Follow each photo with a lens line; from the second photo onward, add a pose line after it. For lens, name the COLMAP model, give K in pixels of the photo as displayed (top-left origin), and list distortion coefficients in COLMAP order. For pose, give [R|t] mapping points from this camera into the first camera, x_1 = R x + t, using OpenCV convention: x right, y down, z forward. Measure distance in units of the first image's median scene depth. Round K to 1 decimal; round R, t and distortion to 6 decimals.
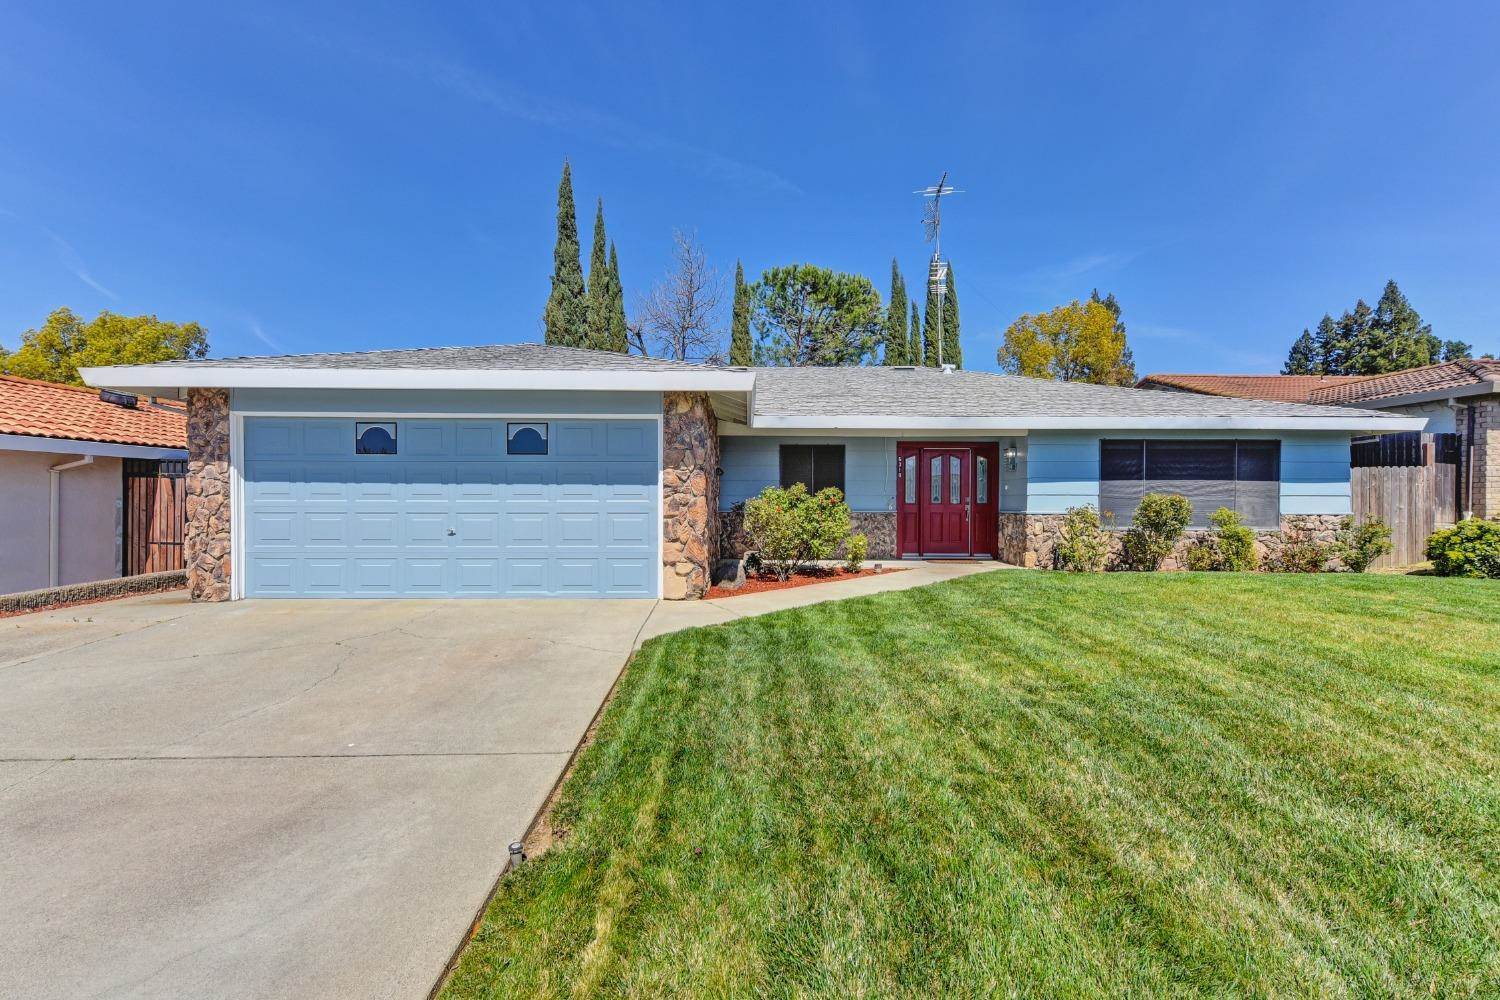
lens RADIAL K [[628.8, 0, 752.3], [0, 628.8, 523.1], [0, 0, 1]] dist [0.001613, -0.000423]
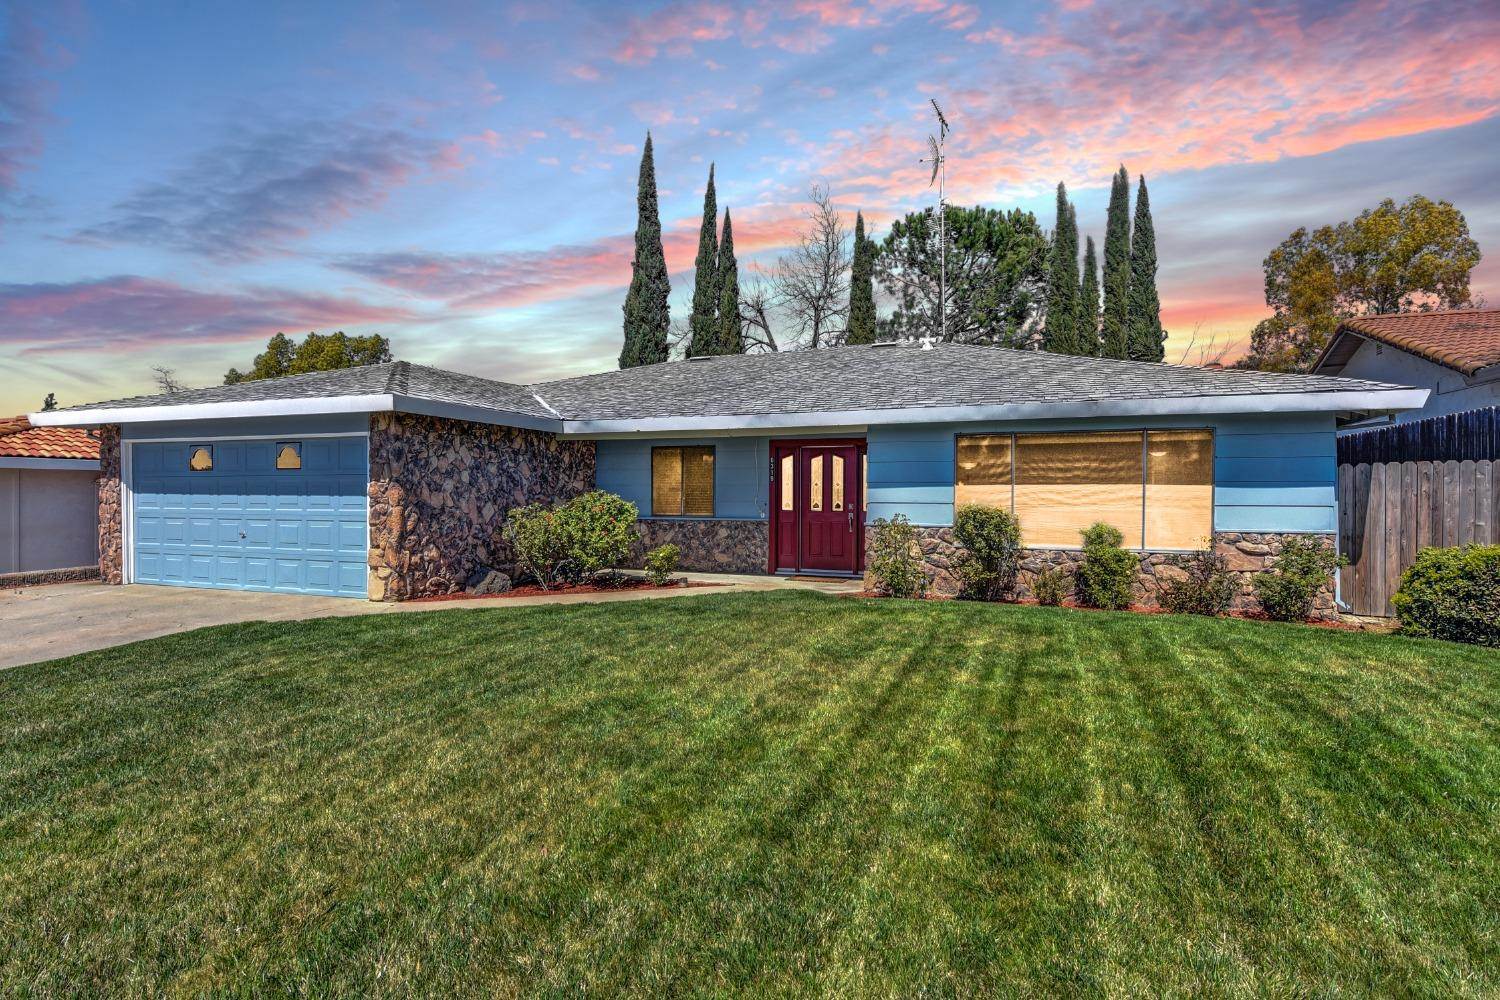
lens RADIAL K [[770.7, 0, 757.6], [0, 770.7, 530.7], [0, 0, 1]] dist [0.000170, -0.001424]
pose [[0.930380, 0.017433, -0.366181, 0.968849], [-0.014271, 0.999834, 0.011340, -0.024519], [0.366318, -0.005324, 0.930475, -0.006601]]
